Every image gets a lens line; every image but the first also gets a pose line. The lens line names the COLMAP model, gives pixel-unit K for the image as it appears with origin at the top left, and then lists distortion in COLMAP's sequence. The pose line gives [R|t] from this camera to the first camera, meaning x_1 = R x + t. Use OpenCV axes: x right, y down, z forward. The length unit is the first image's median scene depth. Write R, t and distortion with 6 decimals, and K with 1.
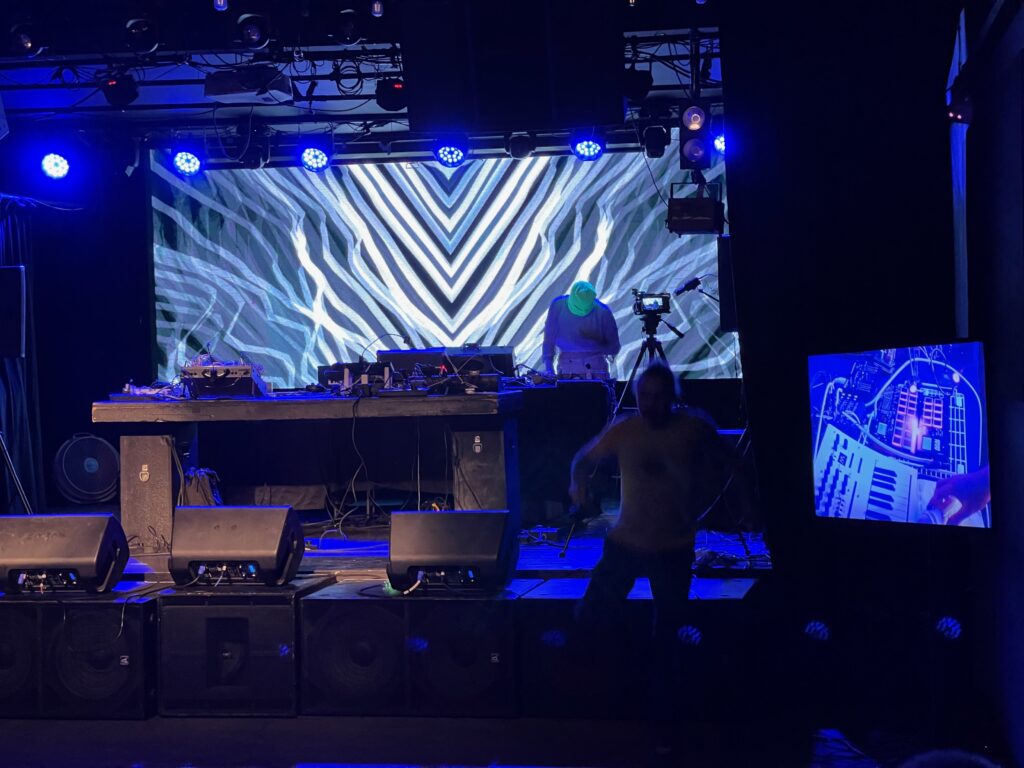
lens RADIAL K [[1871.5, 0, 505.7], [0, 1871.5, 386.3], [0, 0, 1]] dist [0.201433, 0.000000]
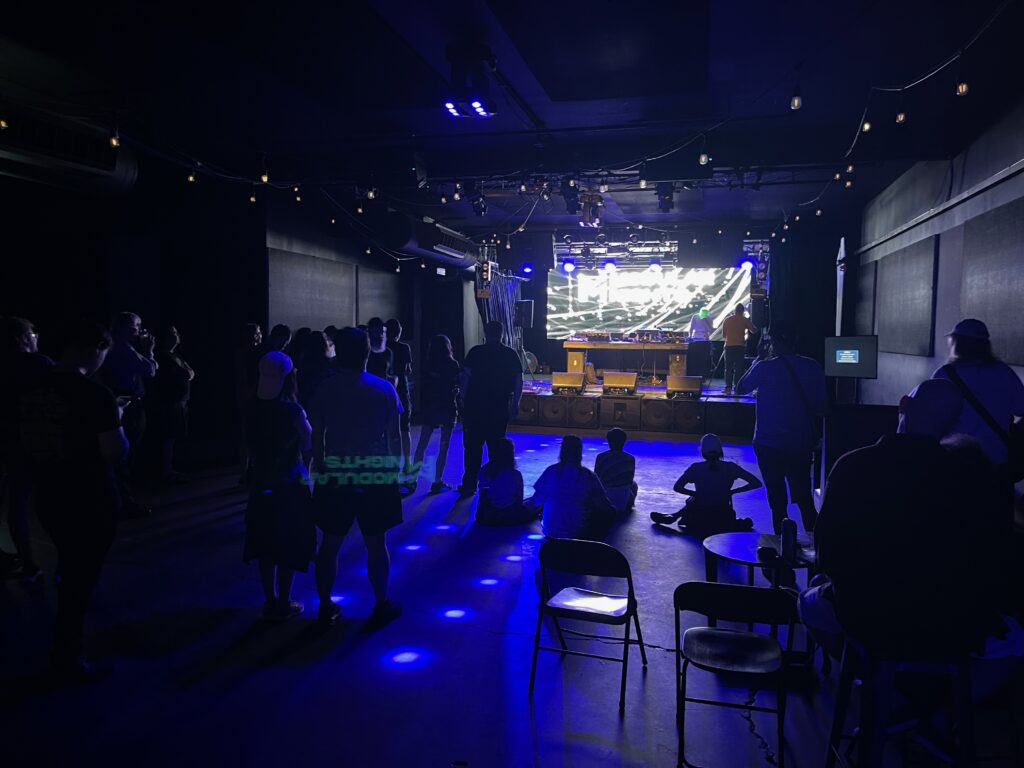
lens RADIAL K [[759.3, 0, 512.6], [0, 759.3, 383.1], [0, 0, 1]] dist [0.076080, -0.017896]
pose [[0.996000, 0.043360, -0.078127, -0.207700], [-0.038548, 0.997326, 0.062080, 0.001891], [0.080609, -0.058820, 0.995009, -0.400623]]
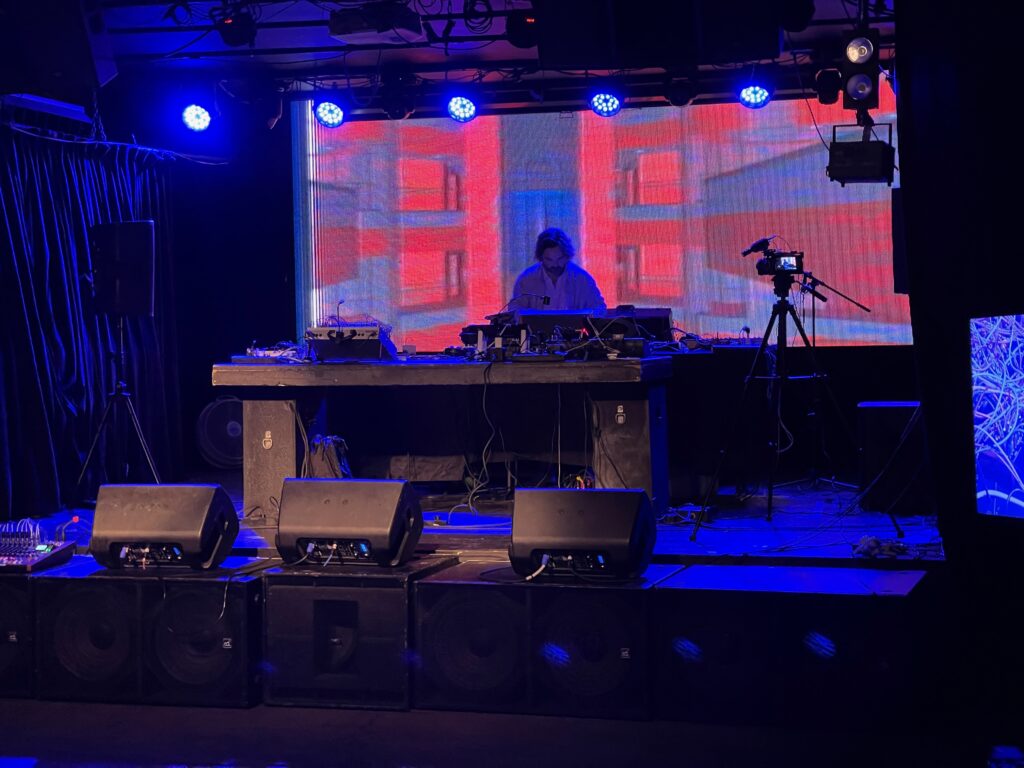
lens RADIAL K [[1871.5, 0, 512.3], [0, 1871.5, 372.4], [0, 0, 1]] dist [0.201433, 0.000000]
pose [[0.995191, 0.010528, -0.097383, 0.022379], [-0.009369, 0.999880, 0.012357, -0.000581], [0.097501, -0.011385, 0.995170, 0.083318]]
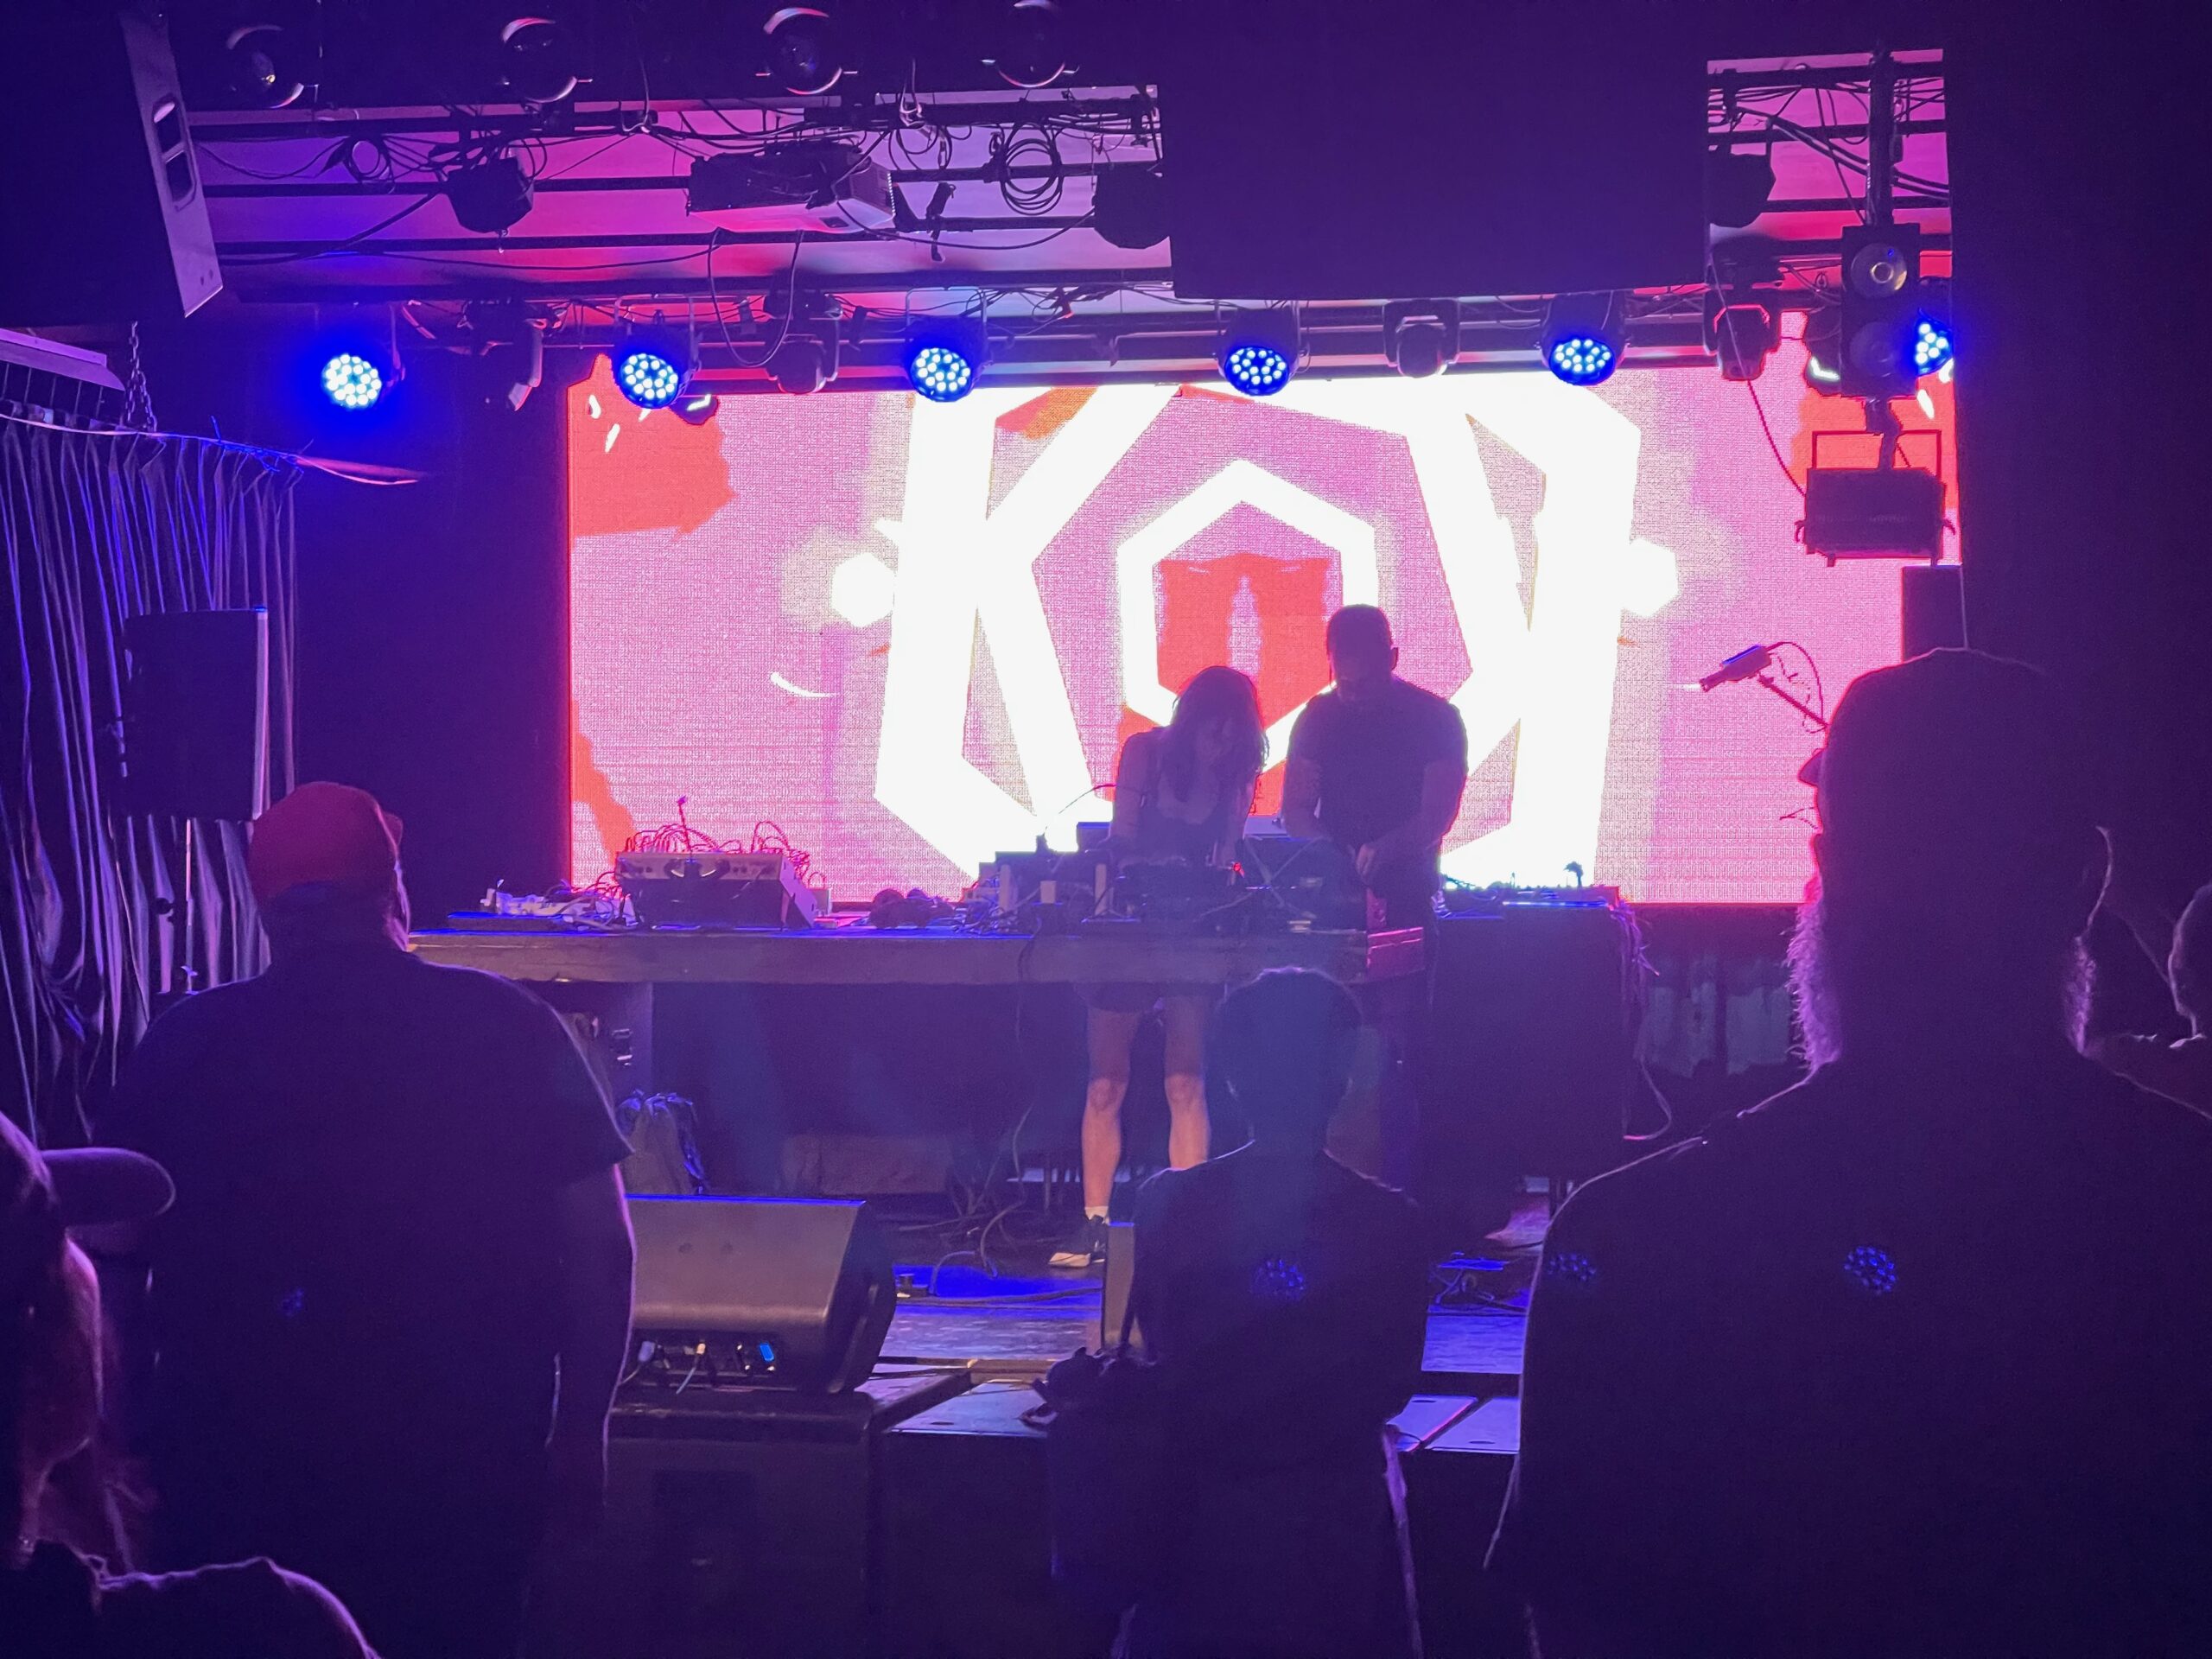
lens RADIAL K [[4042.7, 0, 1119.2], [0, 4042.7, 817.0], [0, 0, 1]] dist [0.201433, 0.000000]
pose [[0.998288, 0.021685, -0.054314, -0.011001], [-0.022634, 0.999601, -0.016922, -0.005761], [0.053926, 0.018123, 0.998380, 0.101998]]
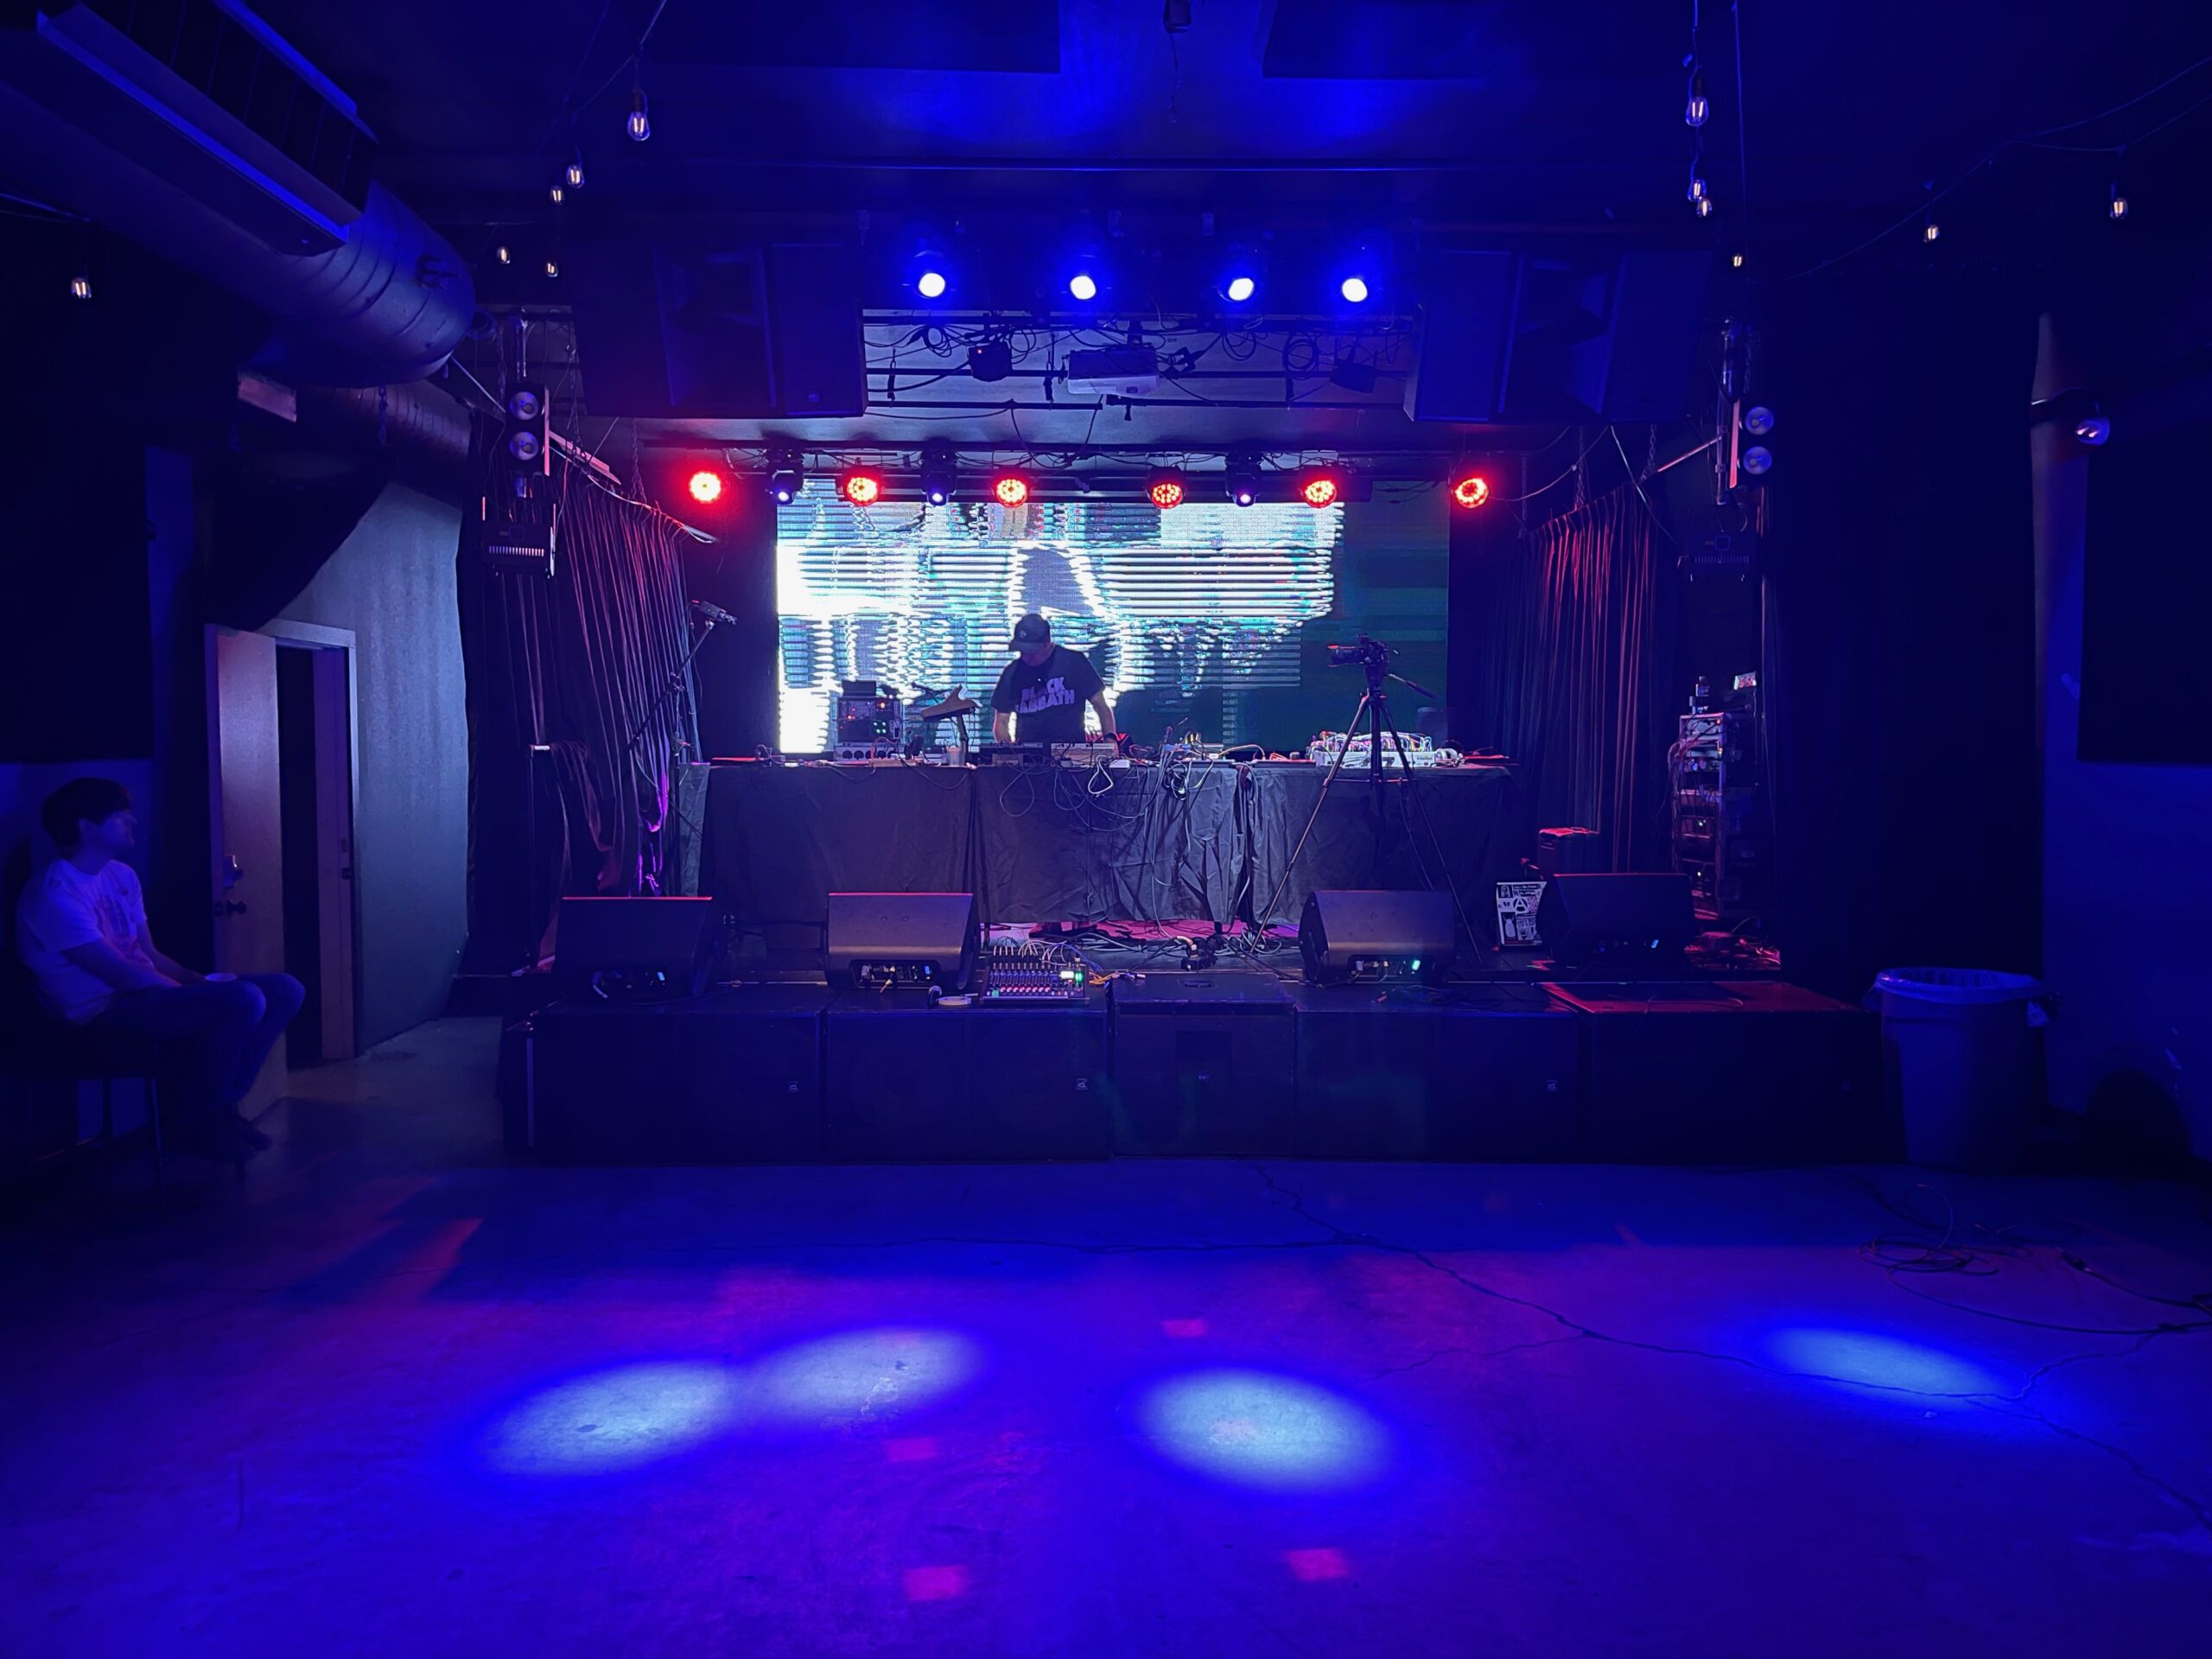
lens RADIAL K [[1640.2, 0, 1099.2], [0, 1640.2, 842.0], [0, 0, 1]] dist [0.076080, -0.017896]
pose [[0.982300, 0.011079, 0.186985, -0.270326], [-0.019925, 0.998766, 0.045493, 0.009038], [-0.186251, -0.048413, 0.981309, 0.300293]]
